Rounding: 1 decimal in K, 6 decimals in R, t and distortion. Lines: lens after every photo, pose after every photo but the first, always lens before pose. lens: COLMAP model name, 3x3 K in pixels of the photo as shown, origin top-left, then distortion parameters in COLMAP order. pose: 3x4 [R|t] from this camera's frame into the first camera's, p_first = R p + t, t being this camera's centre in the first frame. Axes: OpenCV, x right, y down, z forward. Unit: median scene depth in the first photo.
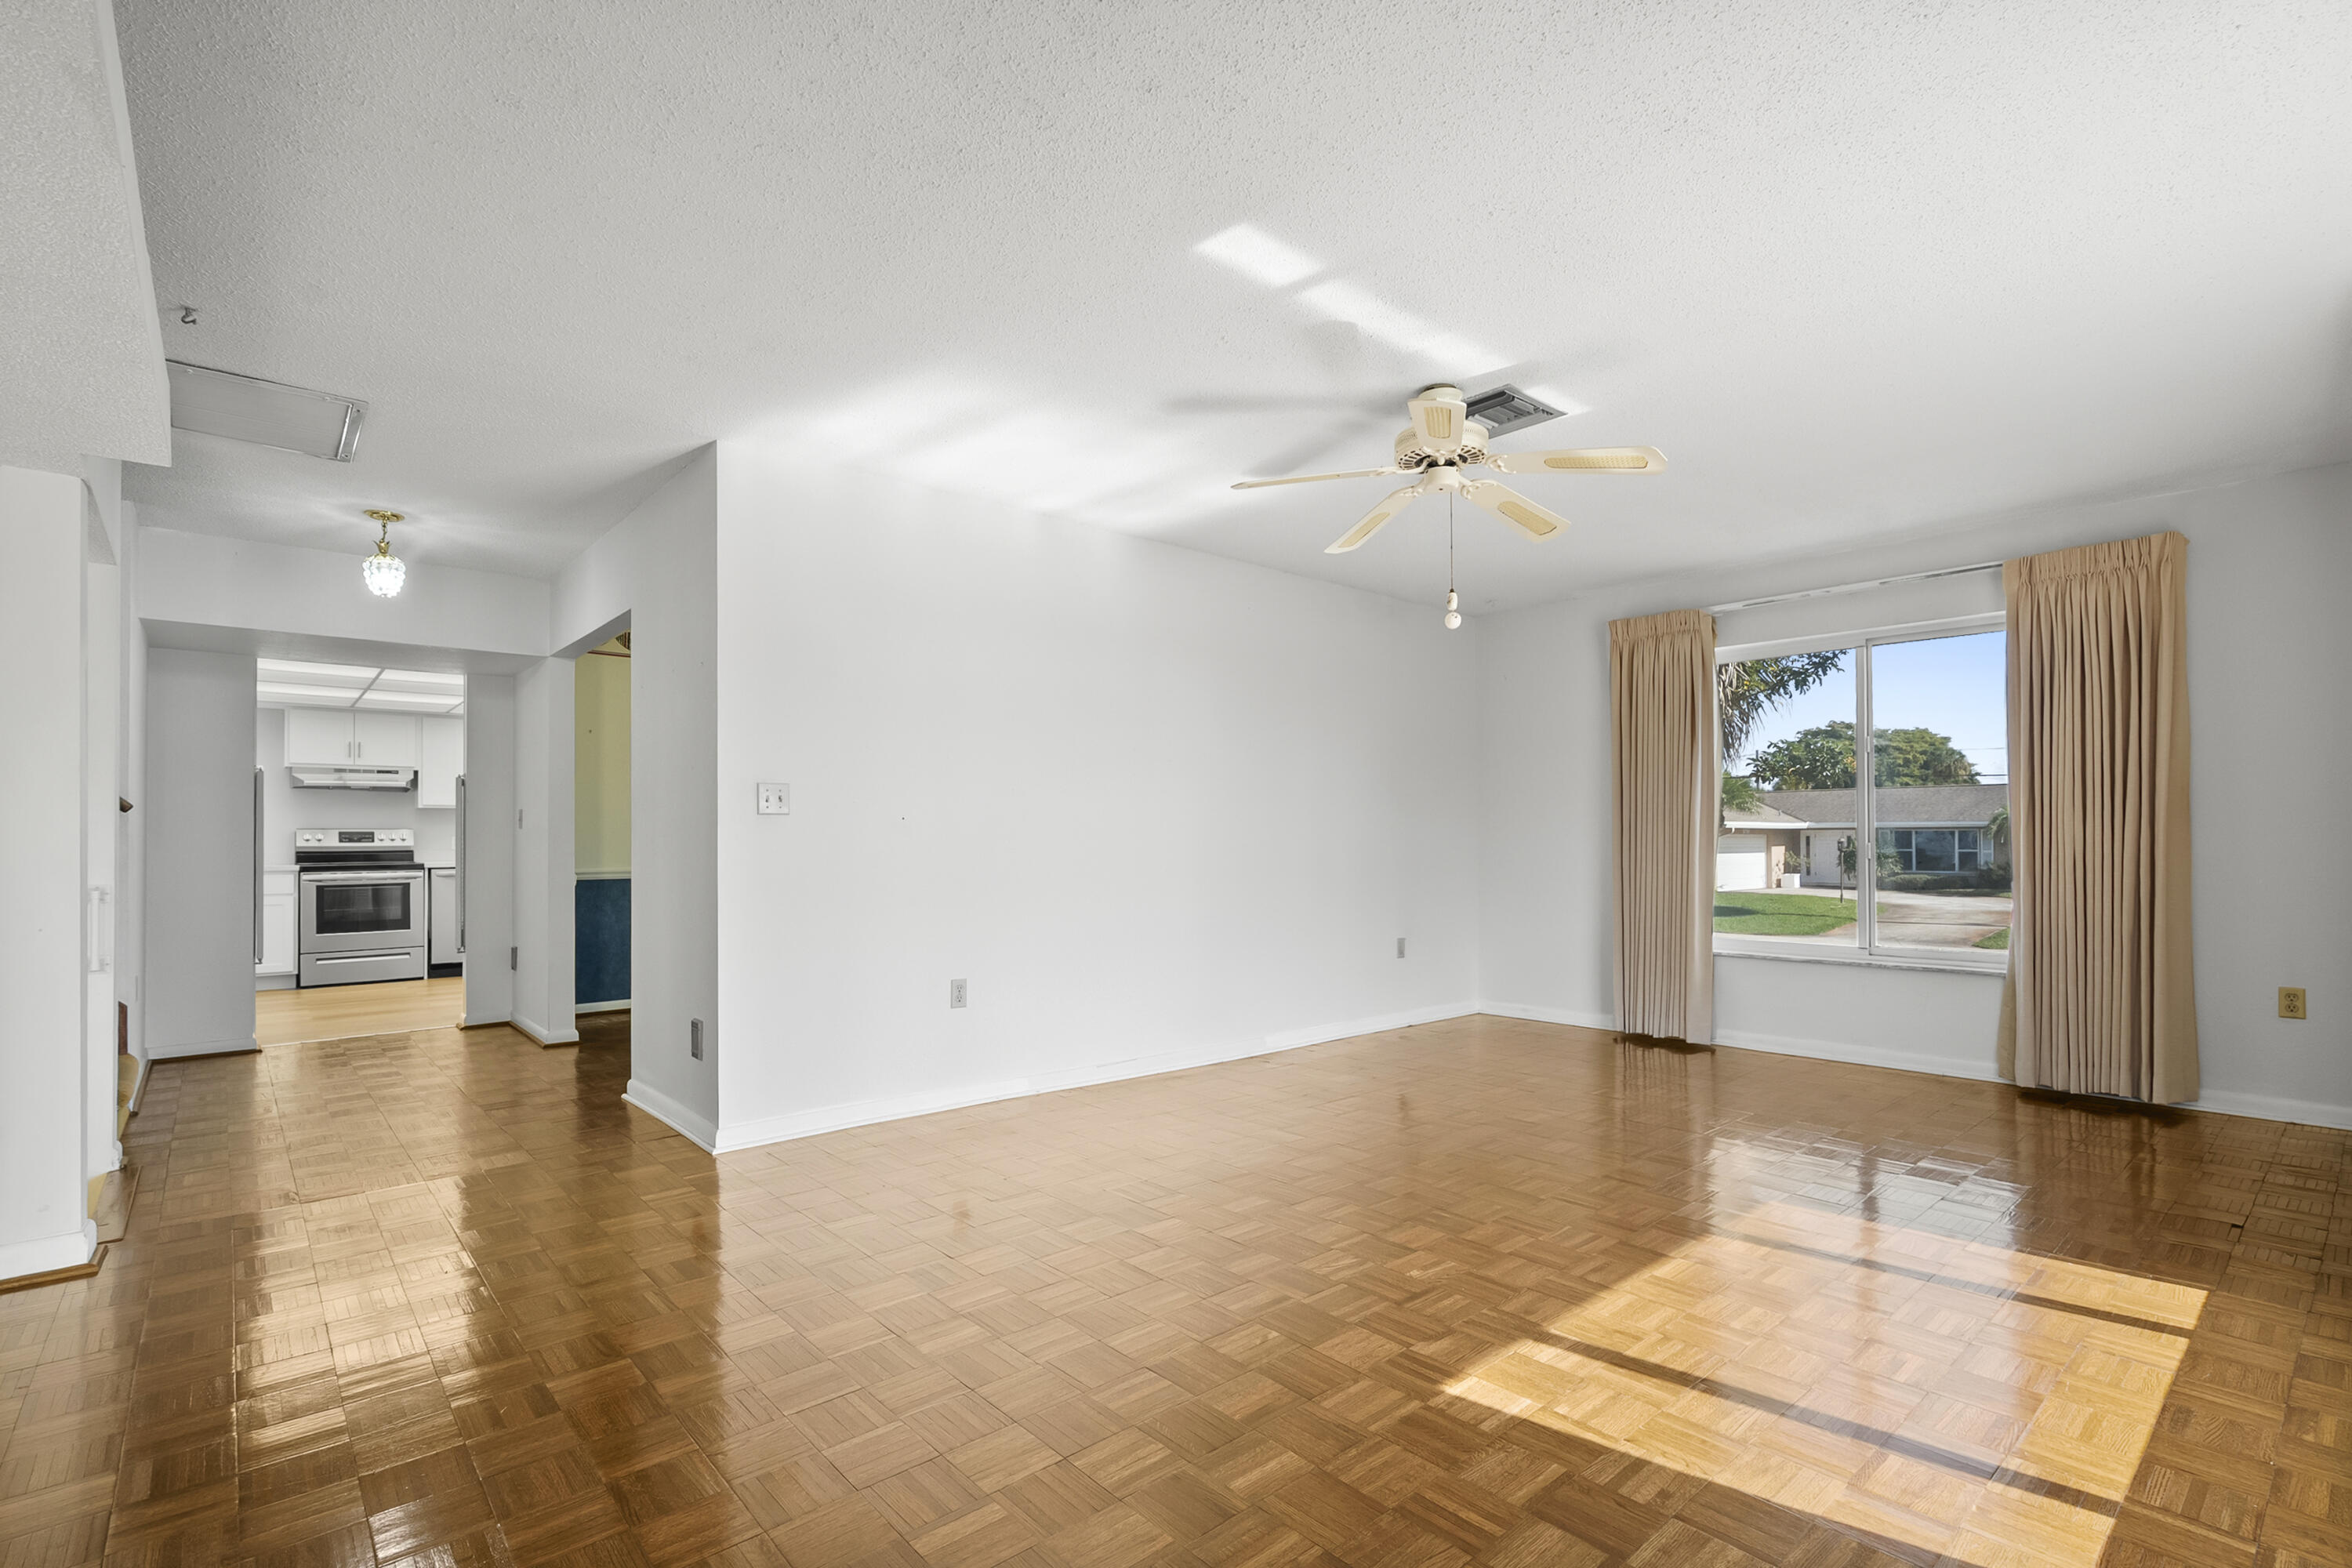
lens RADIAL K [[1109.8, 0, 1172.9], [0, 1109.8, 836.3], [0, 0, 1]] dist [0.001646, 0.000662]
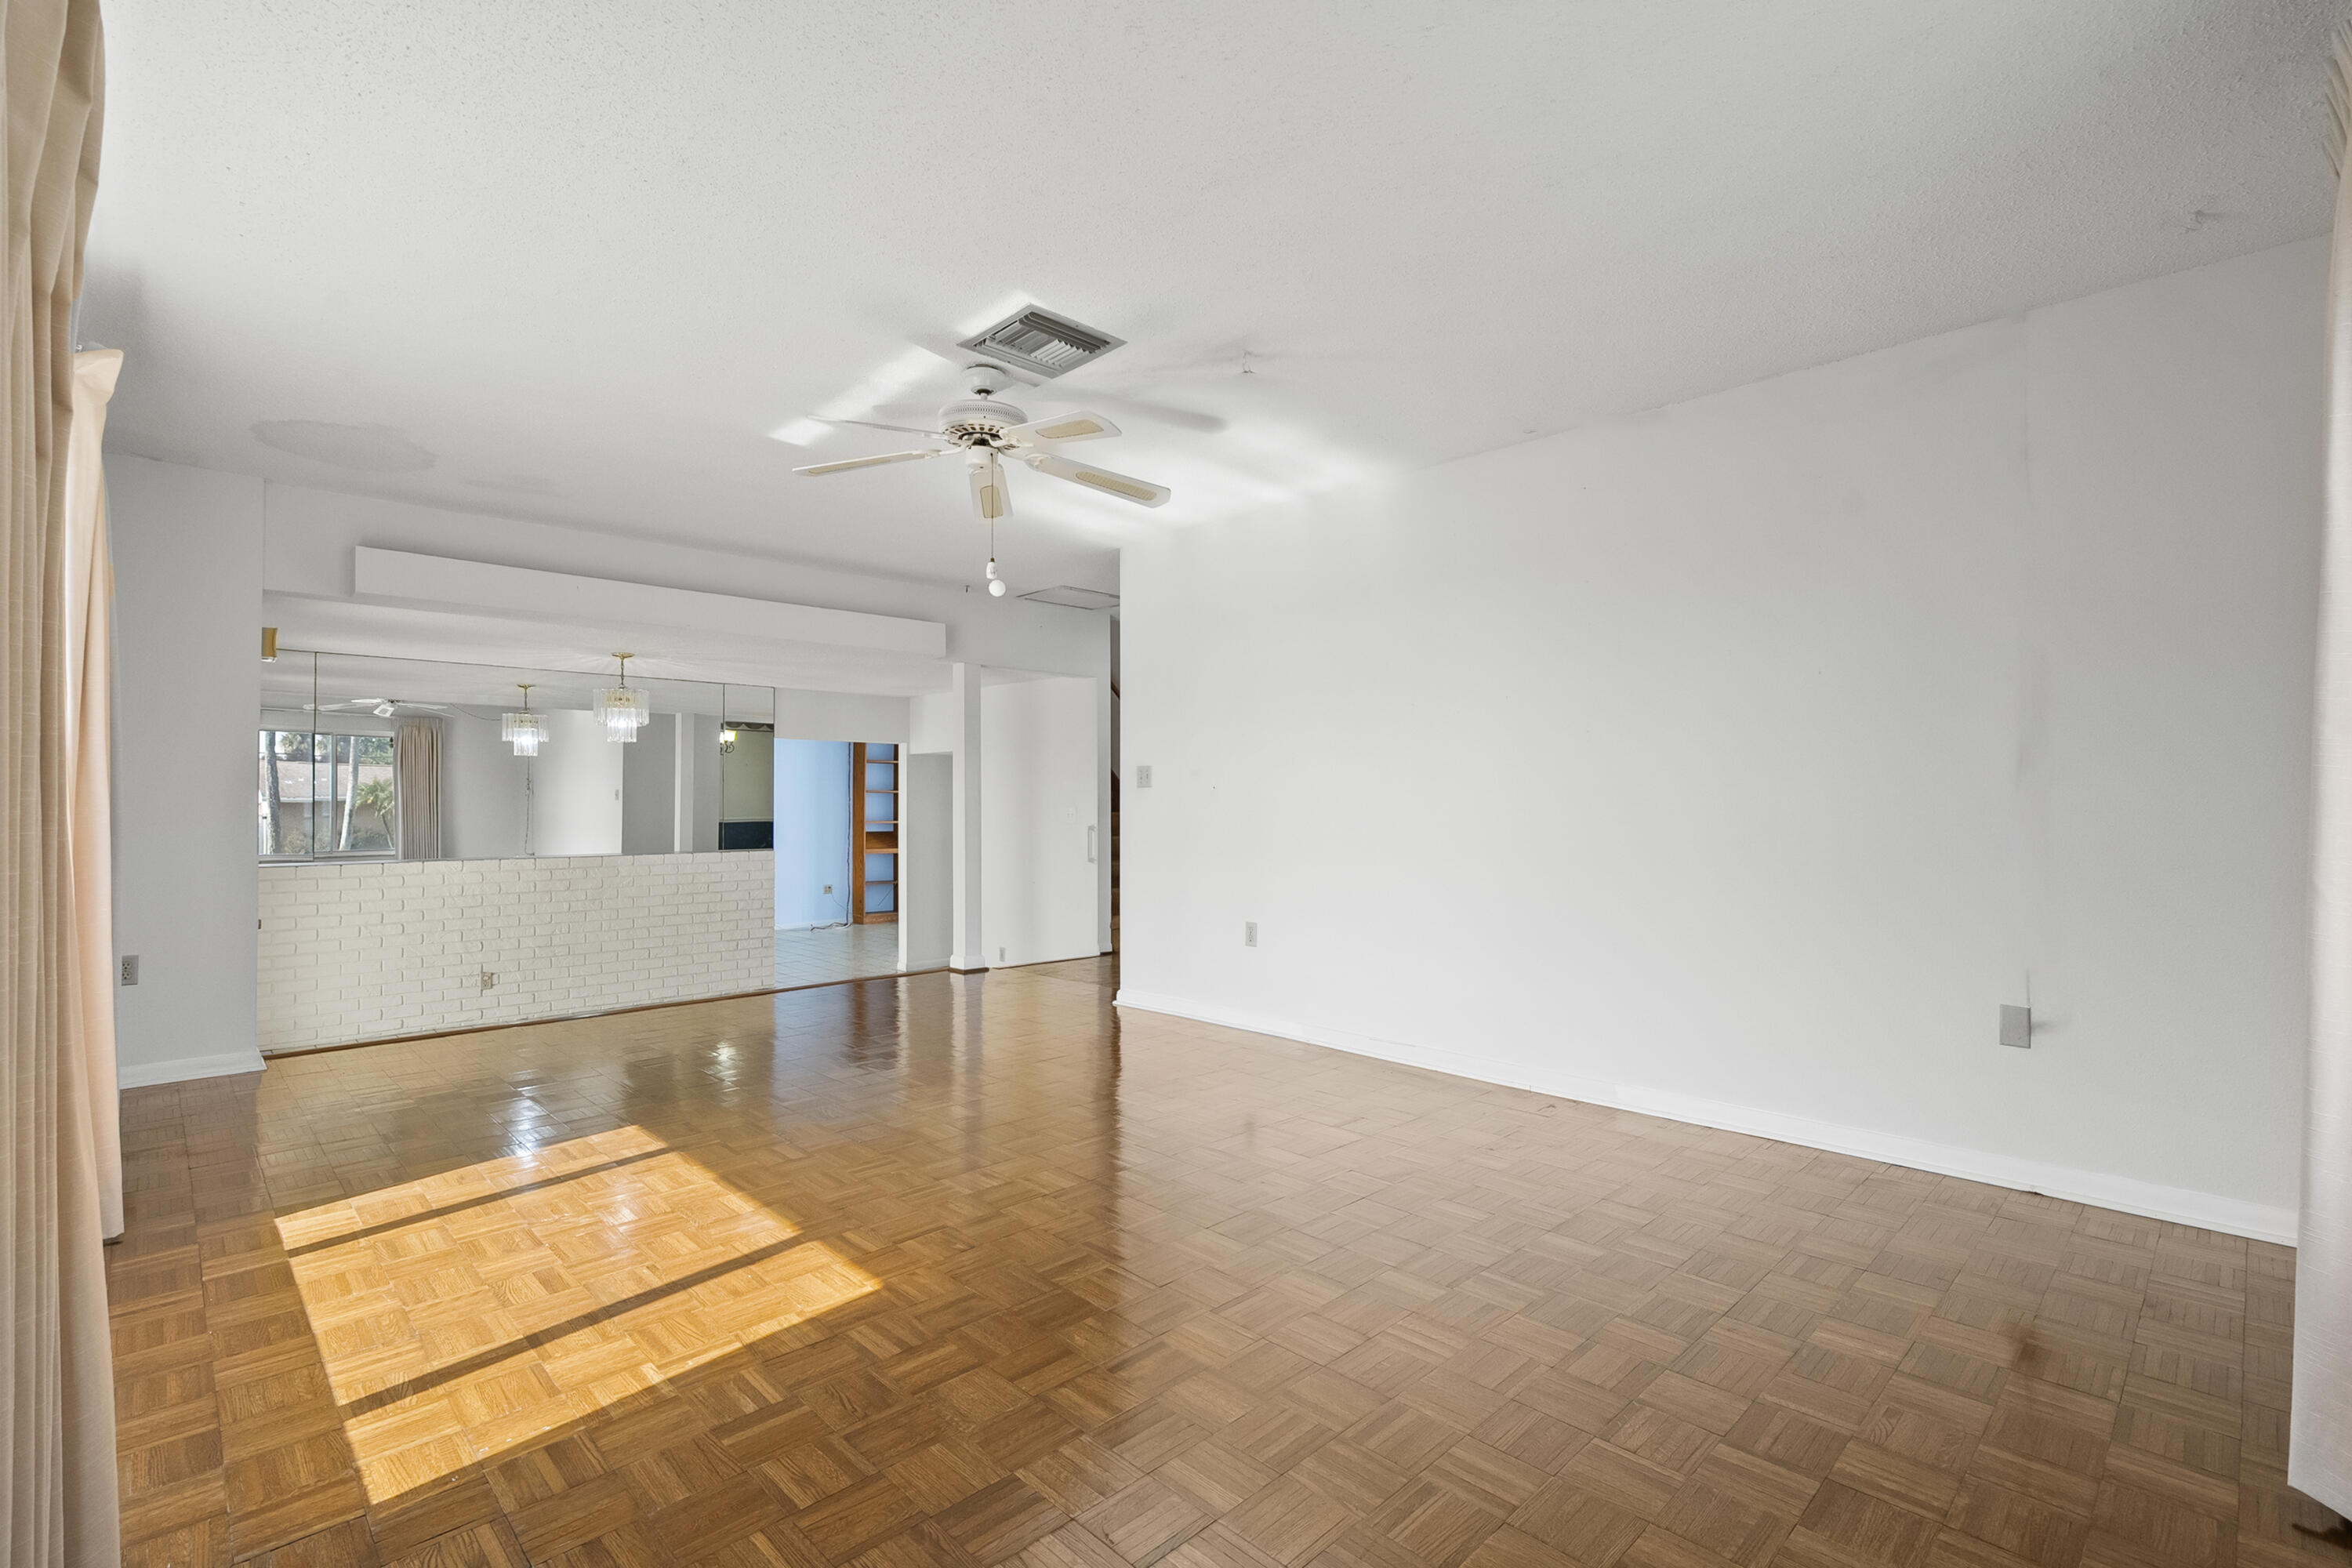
lens RADIAL K [[1077.2, 0, 1173.4], [0, 1077.2, 797.0], [0, 0, 1]] dist [-0.002649, -0.000465]
pose [[0.026131, -0.004814, -0.999647, 1.222562], [0.008016, 0.999957, -0.004606, -0.000855], [0.999626, -0.007893, 0.026169, 1.131171]]
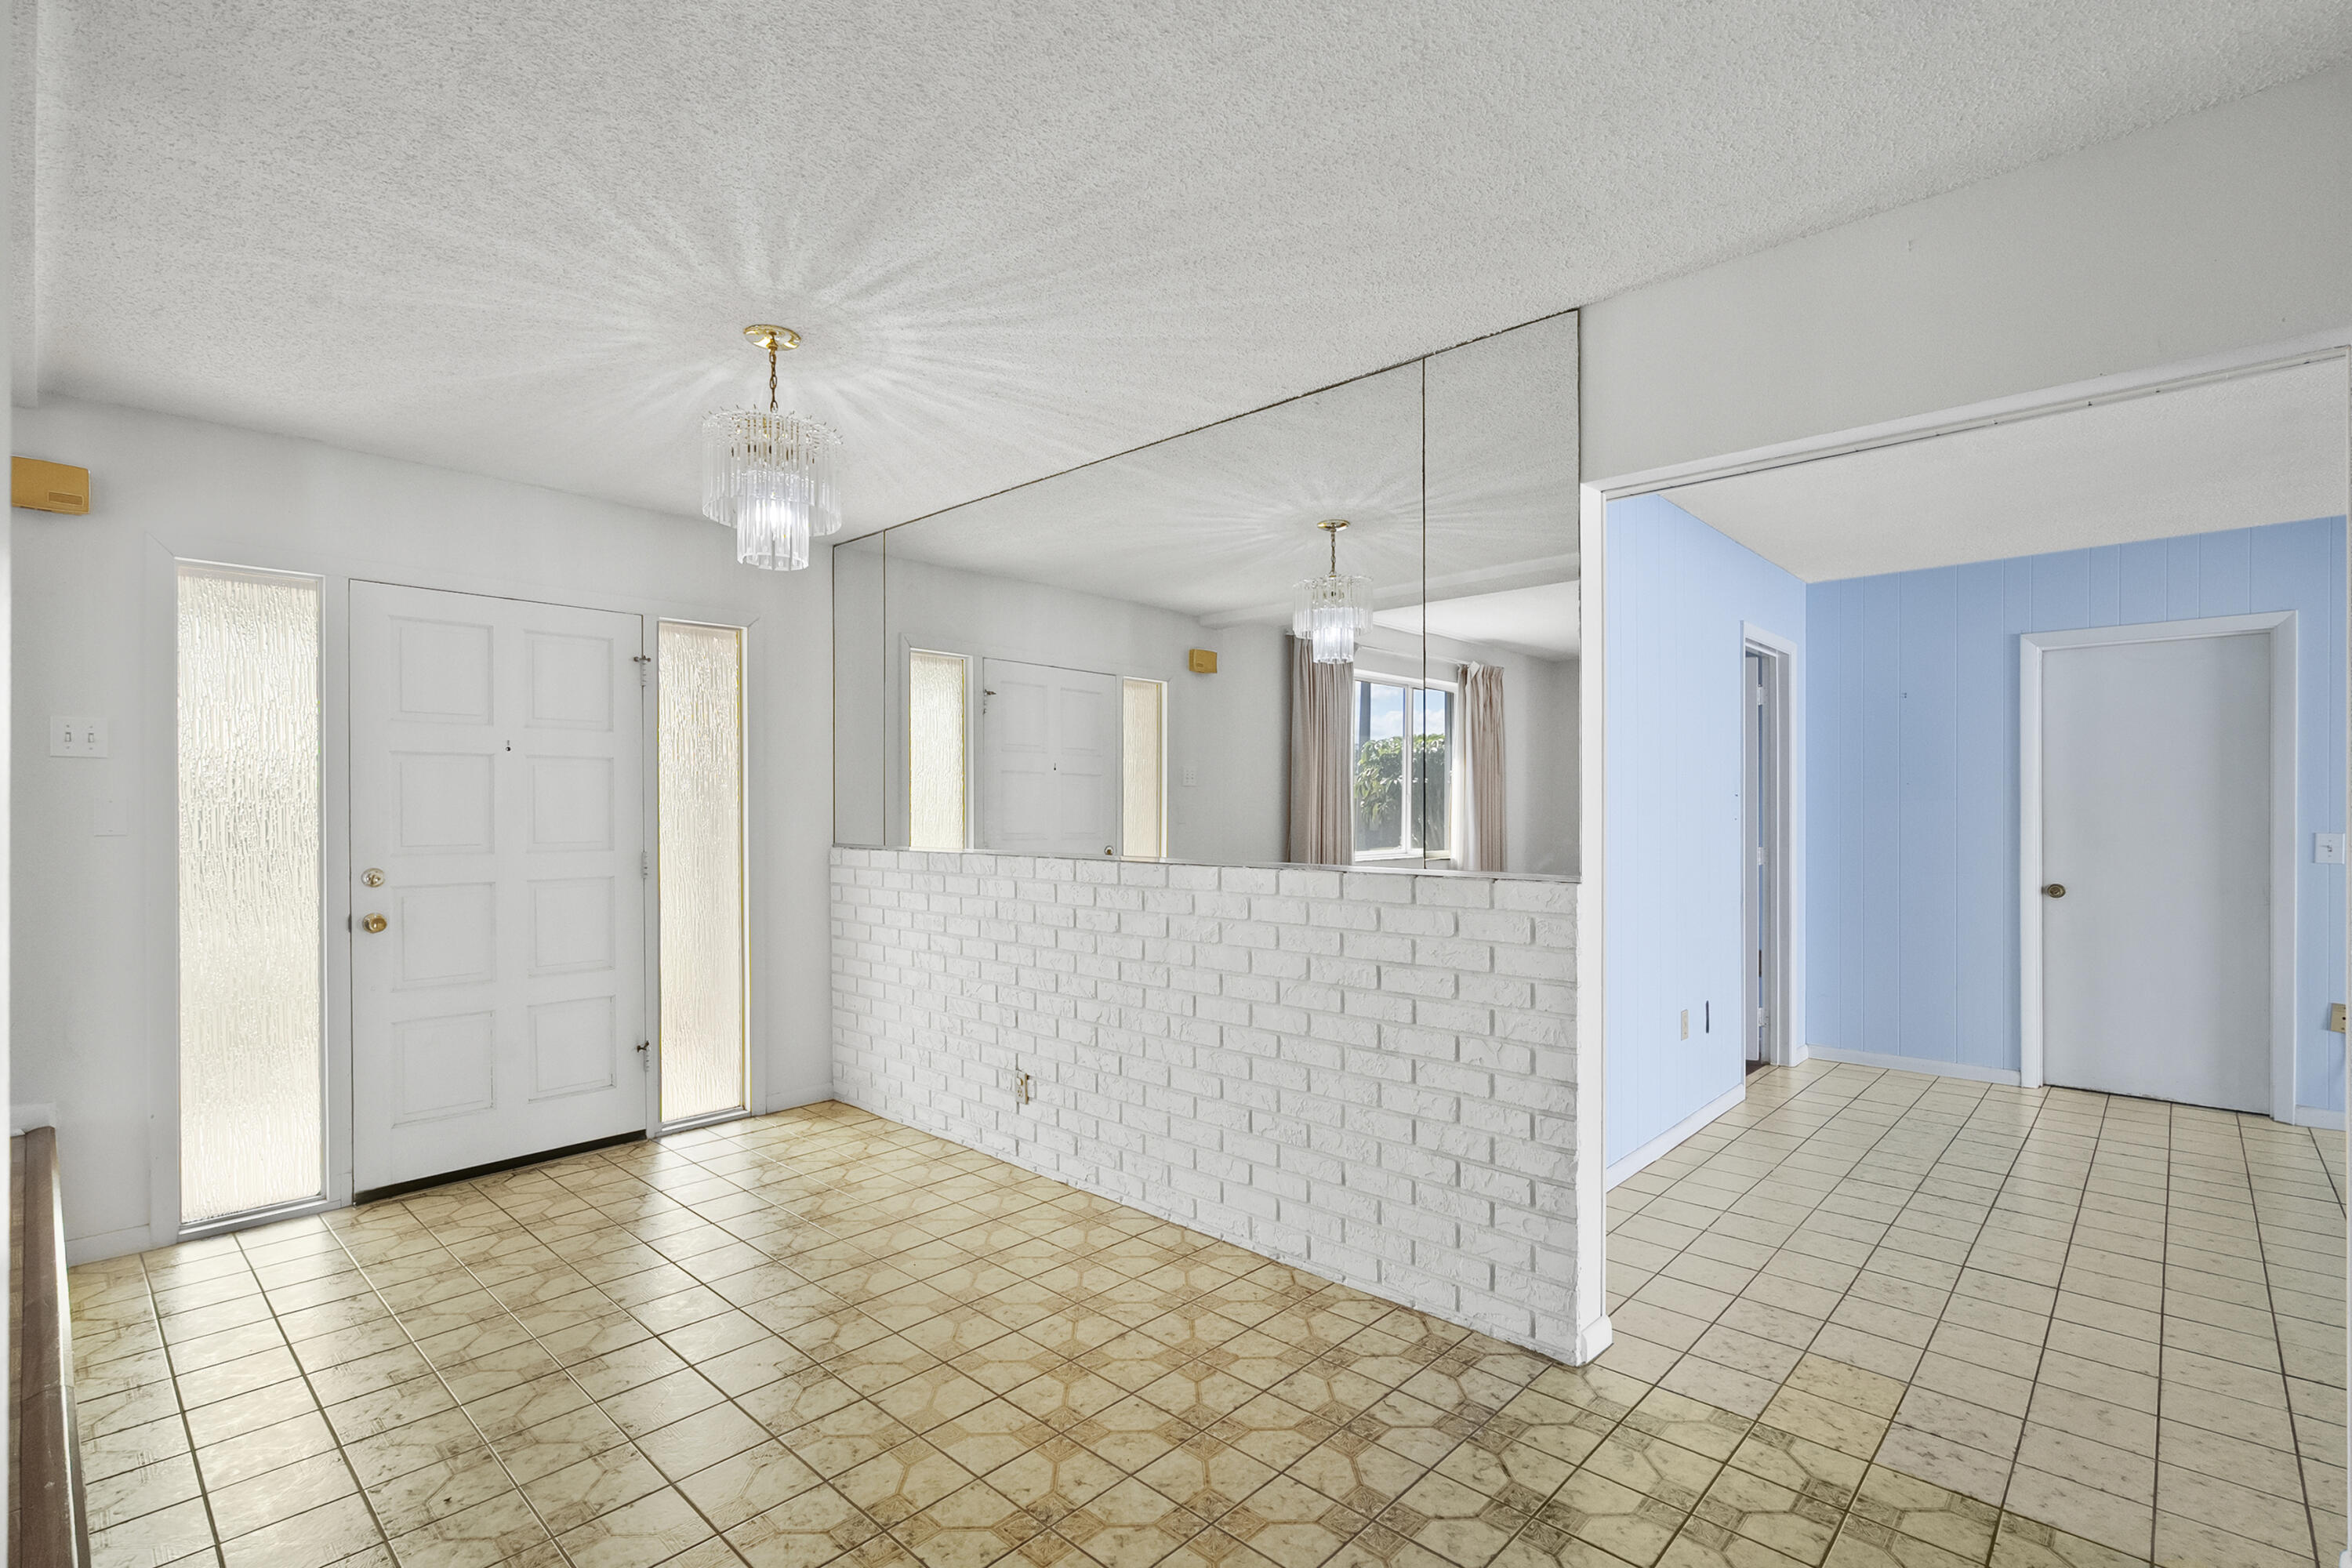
lens RADIAL K [[1077.2, 0, 1173.4], [0, 1077.2, 797.0], [0, 0, 1]] dist [-0.002649, -0.000465]
pose [[-0.996408, 0.000296, -0.084688, -0.989179], [0.001504, 0.999898, -0.014201, 0.055611], [0.084675, -0.014277, -0.996306, 0.961050]]
